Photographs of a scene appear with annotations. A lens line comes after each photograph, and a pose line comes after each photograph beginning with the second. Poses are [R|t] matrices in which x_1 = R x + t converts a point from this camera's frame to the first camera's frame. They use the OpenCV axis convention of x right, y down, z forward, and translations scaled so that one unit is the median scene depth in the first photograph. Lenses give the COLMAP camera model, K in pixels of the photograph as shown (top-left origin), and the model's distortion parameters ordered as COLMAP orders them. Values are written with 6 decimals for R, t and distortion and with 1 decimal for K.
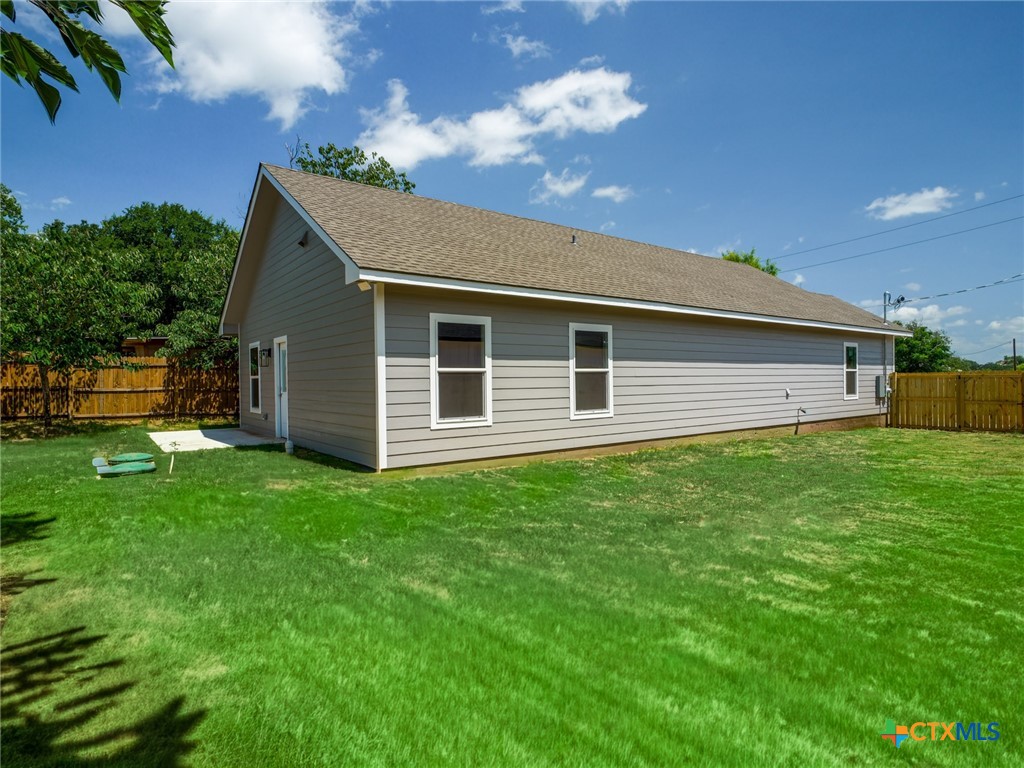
lens RADIAL K [[571.4, 0, 515.4], [0, 571.4, 388.2], [0, 0, 1]] dist [-0.003836, -0.001195]
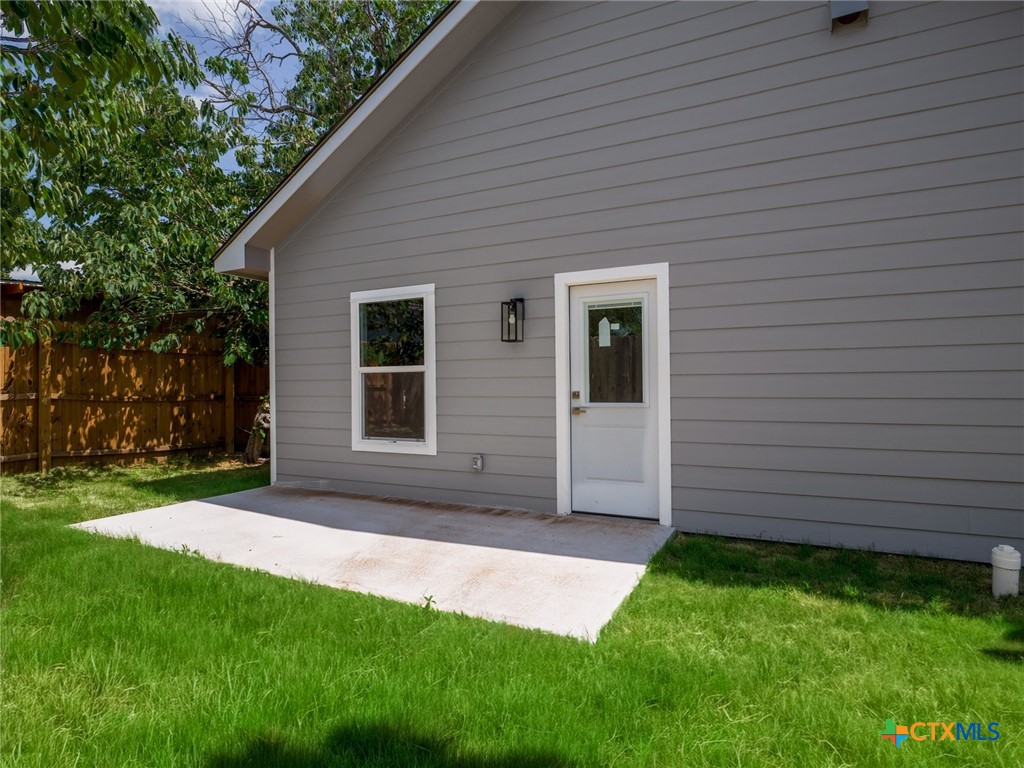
lens RADIAL K [[571.4, 0, 515.1], [0, 571.4, 381.7], [0, 0, 1]] dist [-0.003836, -0.001195]
pose [[0.893481, 0.010688, 0.448974, -0.652760], [0.001396, 0.999646, -0.026573, 0.001906], [-0.449099, 0.024369, 0.893150, 0.663779]]
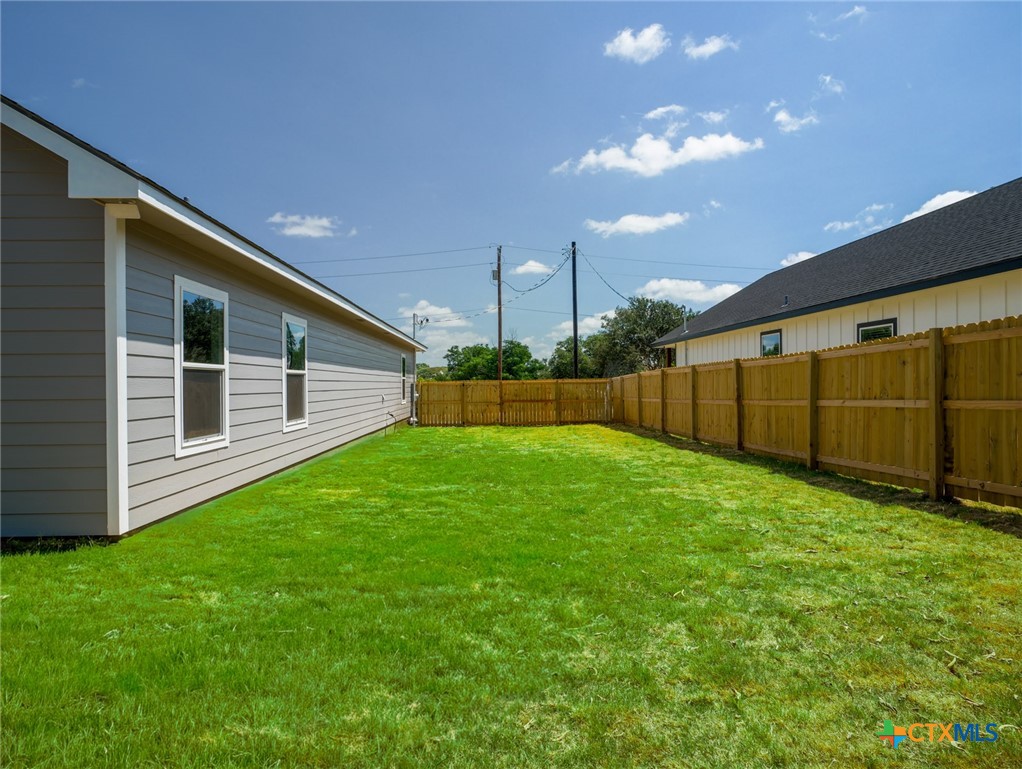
lens RADIAL K [[570.2, 0, 512.8], [0, 570.2, 384.0], [0, 0, 1]] dist [-0.003836, -0.001195]
pose [[0.566506, 0.007321, 0.824025, -0.319100], [0.011983, 0.999782, -0.017121, 0.003566], [-0.823970, 0.019573, 0.566295, 0.232242]]
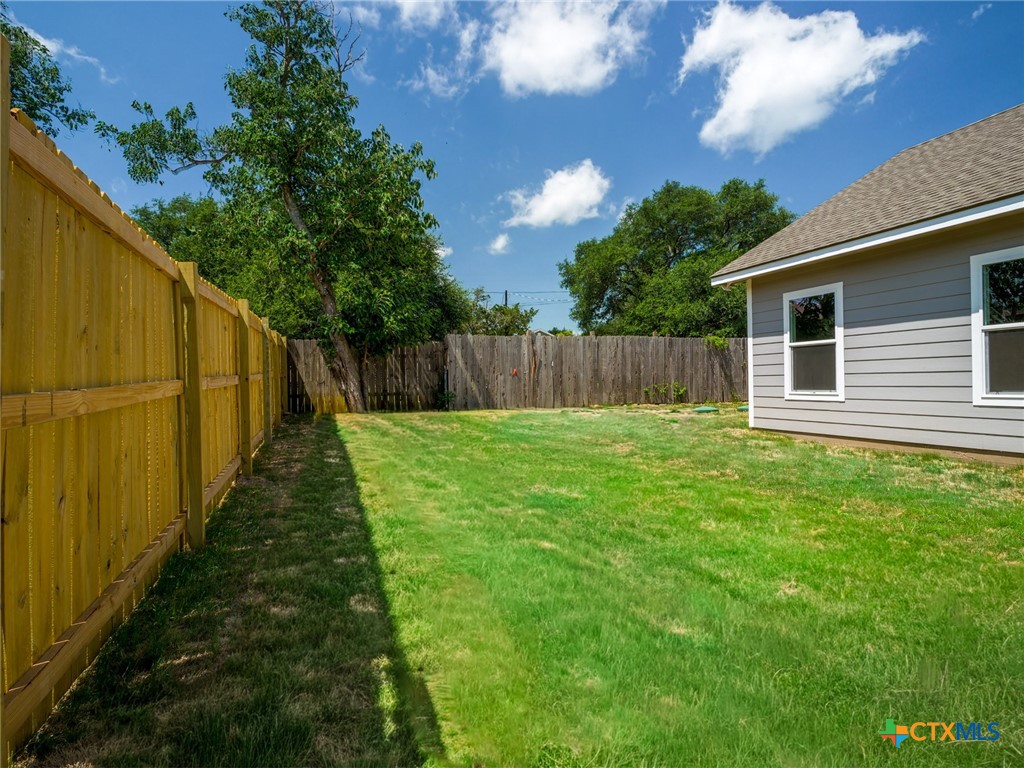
lens RADIAL K [[571.4, 0, 502.2], [0, 571.4, 415.1], [0, 0, 1]] dist [-0.003836, -0.001195]
pose [[-0.304155, 0.100163, -0.947342, 0.747379], [0.056160, 0.994613, 0.087131, -0.017459], [0.950966, -0.026701, -0.308141, 0.571226]]
